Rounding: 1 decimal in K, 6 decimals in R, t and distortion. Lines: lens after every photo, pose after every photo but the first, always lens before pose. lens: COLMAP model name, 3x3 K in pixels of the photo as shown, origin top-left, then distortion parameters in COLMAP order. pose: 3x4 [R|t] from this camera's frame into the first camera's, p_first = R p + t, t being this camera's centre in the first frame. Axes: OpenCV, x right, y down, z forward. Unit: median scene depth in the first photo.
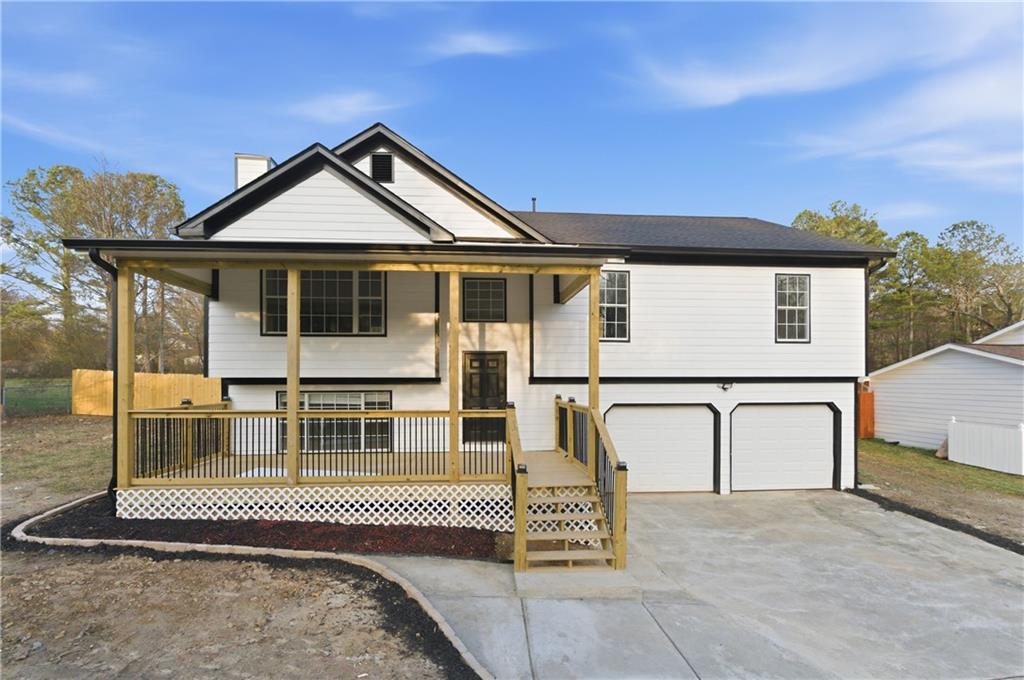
lens RADIAL K [[434.4, 0, 488.9], [0, 434.4, 377.0], [0, 0, 1]] dist [0.001213, 0.000189]
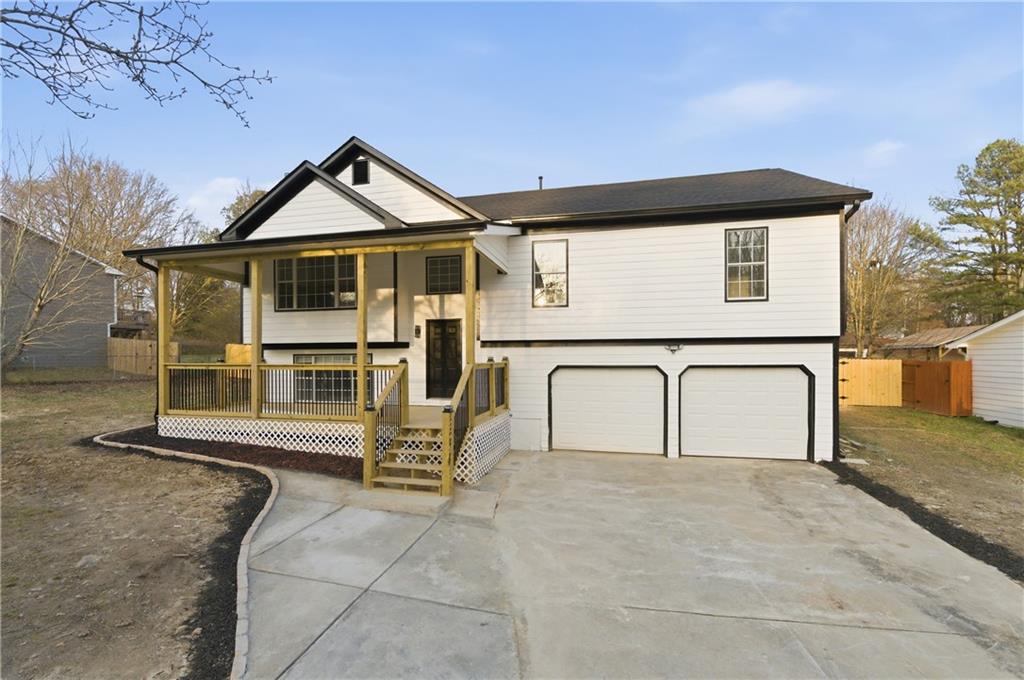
lens RADIAL K [[426.7, 0, 511.8], [0, 426.7, 356.2], [0, 0, 1]] dist [-0.000486, -0.000142]
pose [[0.957549, -0.003449, -0.288251, 0.529281], [0.004255, 0.999989, 0.002169, 0.039902], [0.288240, -0.003303, 0.957552, -0.036099]]
